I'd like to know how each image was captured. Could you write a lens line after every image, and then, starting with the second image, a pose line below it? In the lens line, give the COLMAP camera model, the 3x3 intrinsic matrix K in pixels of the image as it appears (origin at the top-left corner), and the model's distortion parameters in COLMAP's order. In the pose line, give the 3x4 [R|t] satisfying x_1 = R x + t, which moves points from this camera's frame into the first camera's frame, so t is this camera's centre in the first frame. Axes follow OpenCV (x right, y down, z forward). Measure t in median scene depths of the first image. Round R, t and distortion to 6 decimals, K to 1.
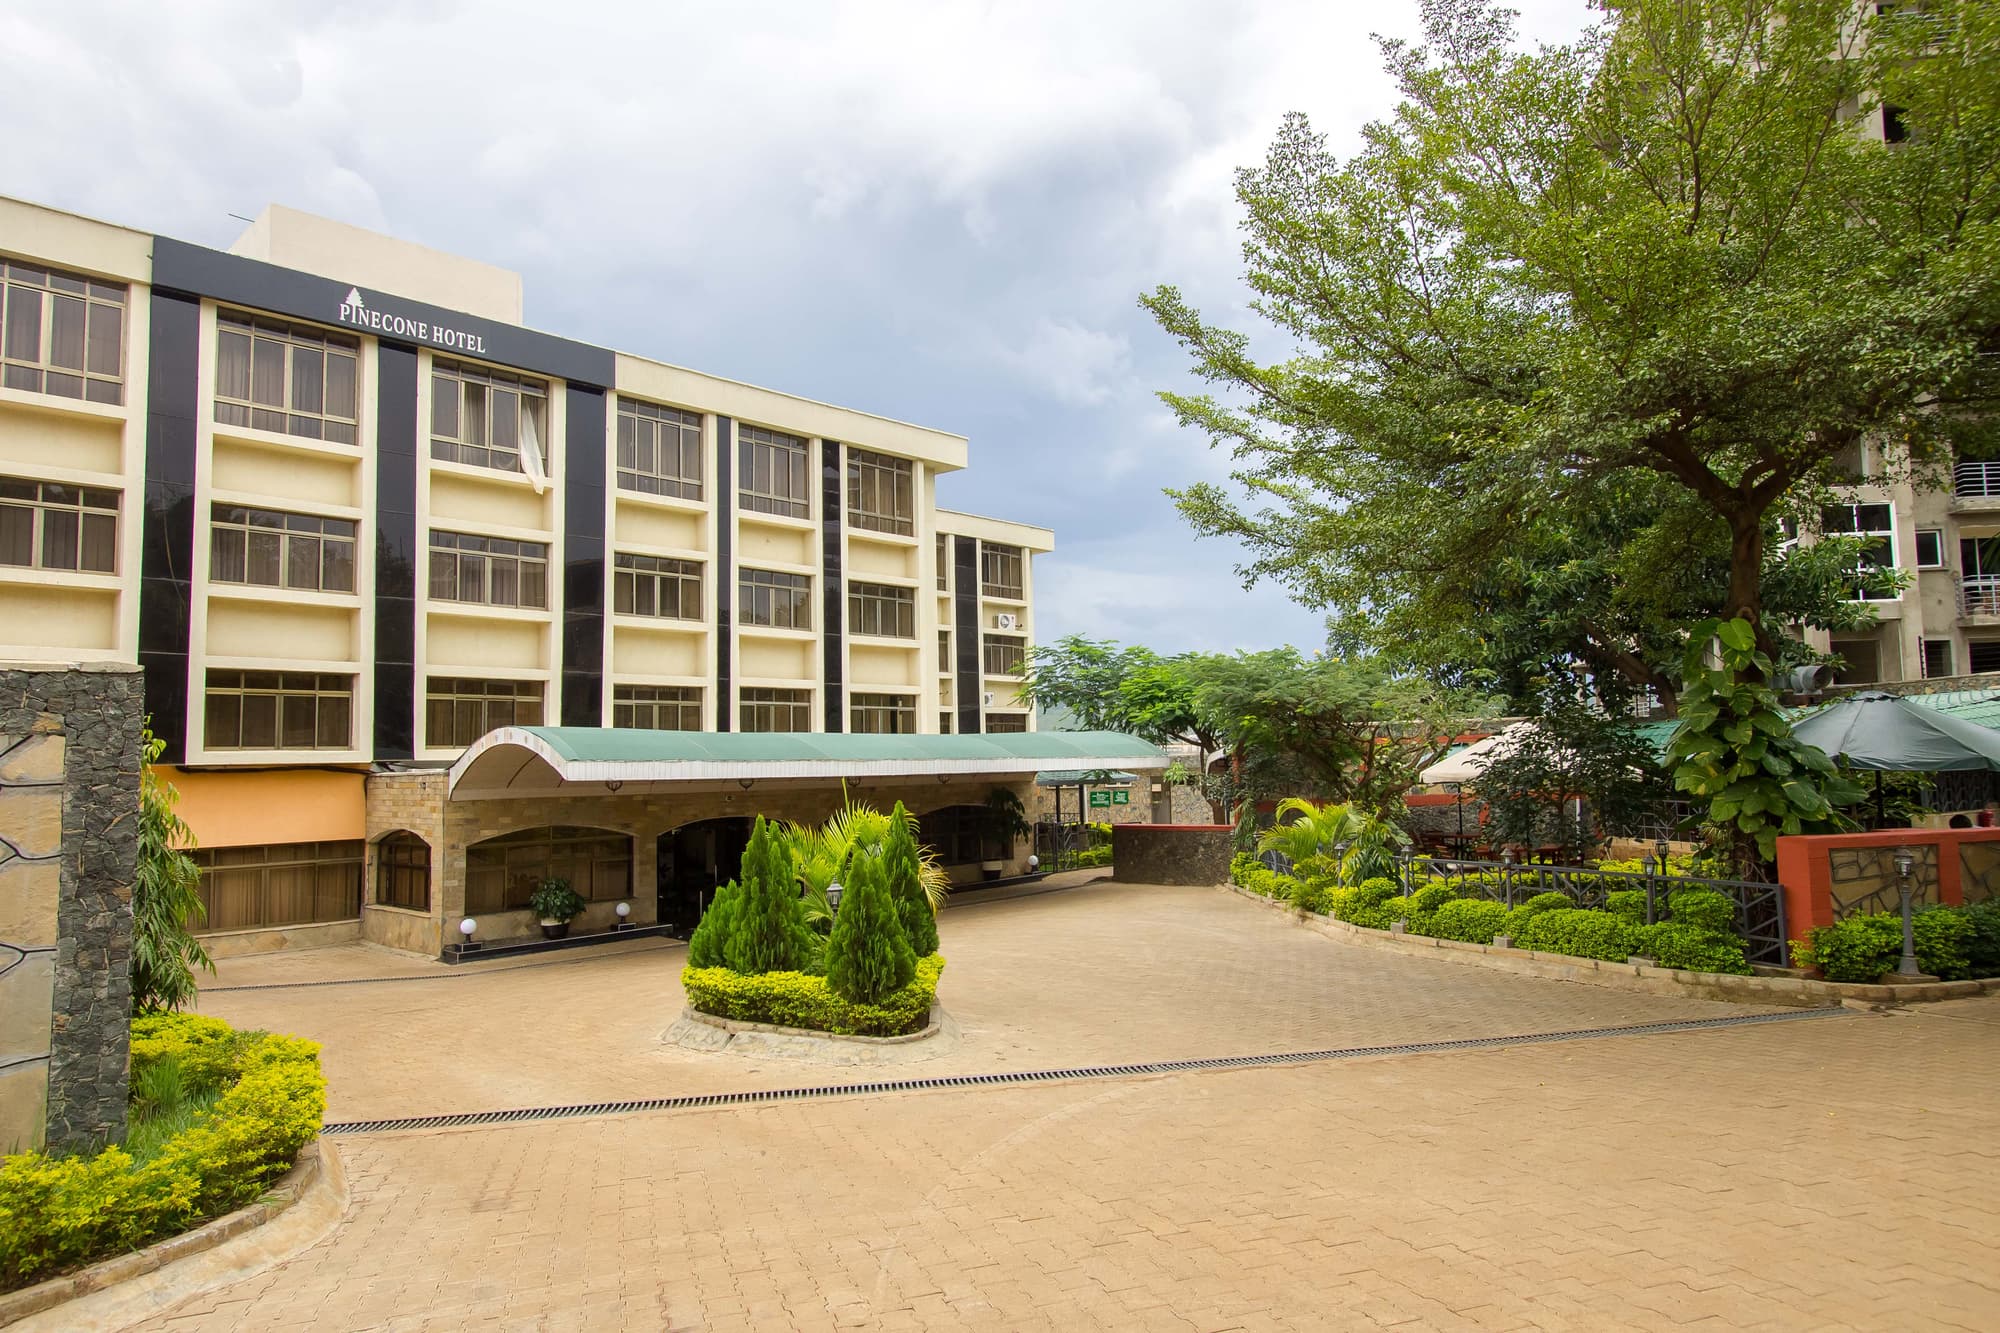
lens RADIAL K [[1363.8, 0, 1010.4], [0, 1363.8, 623.3], [0, 0, 1]] dist [0.041676, -0.039169]
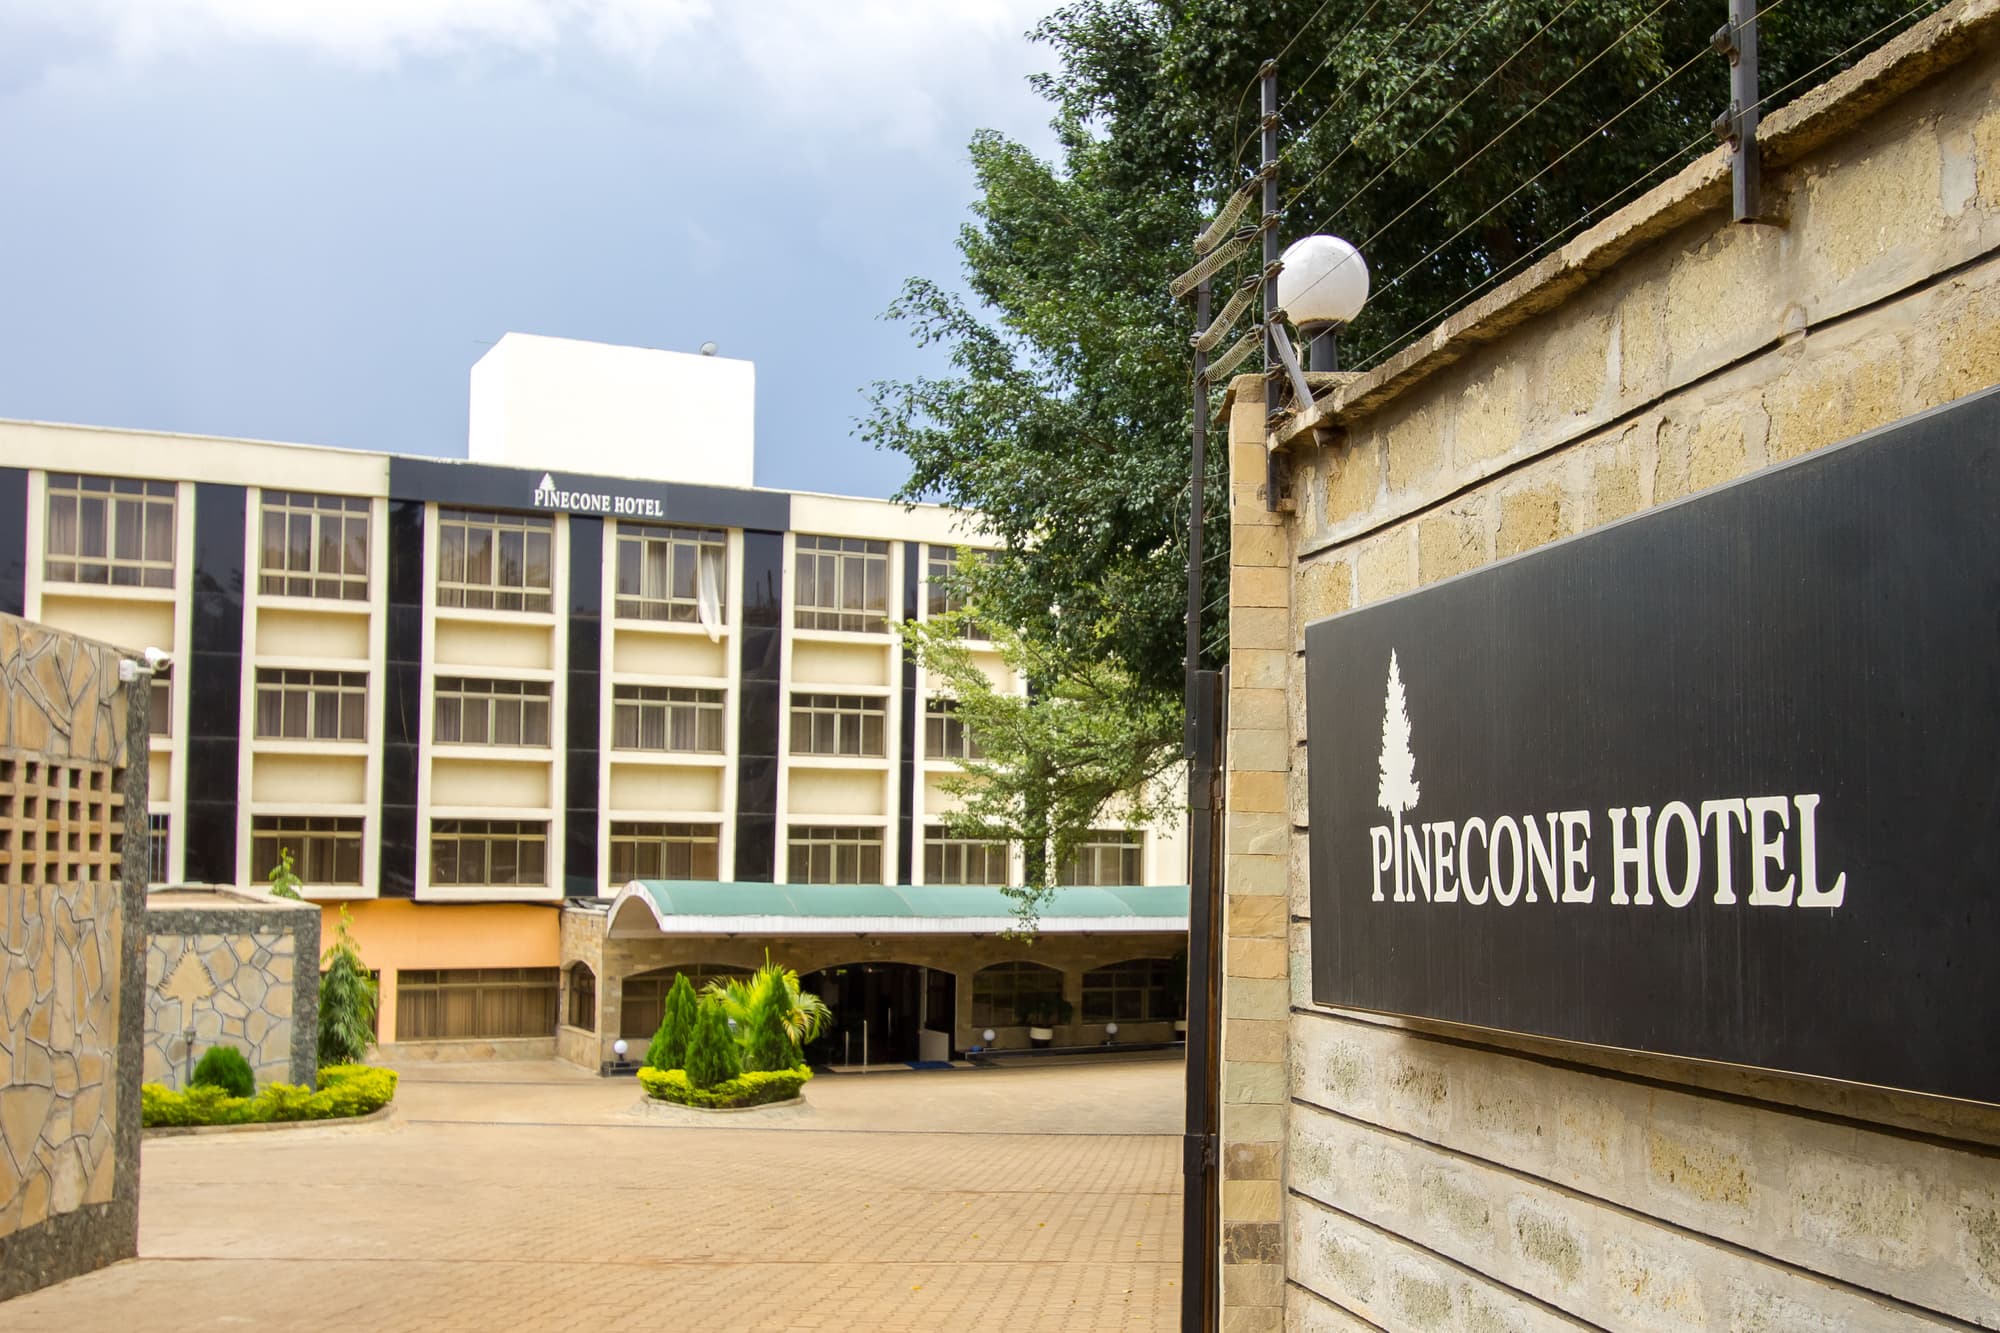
lens RADIAL K [[2519.5, 0, 997.4], [0, 2519.5, 620.5], [0, 0, 1]] dist [0.012164, 0.015648]
pose [[0.933324, -0.002678, -0.359025, 0.602318], [0.008598, 0.999852, 0.014892, -0.152846], [0.358932, -0.016986, 0.933209, -0.785693]]
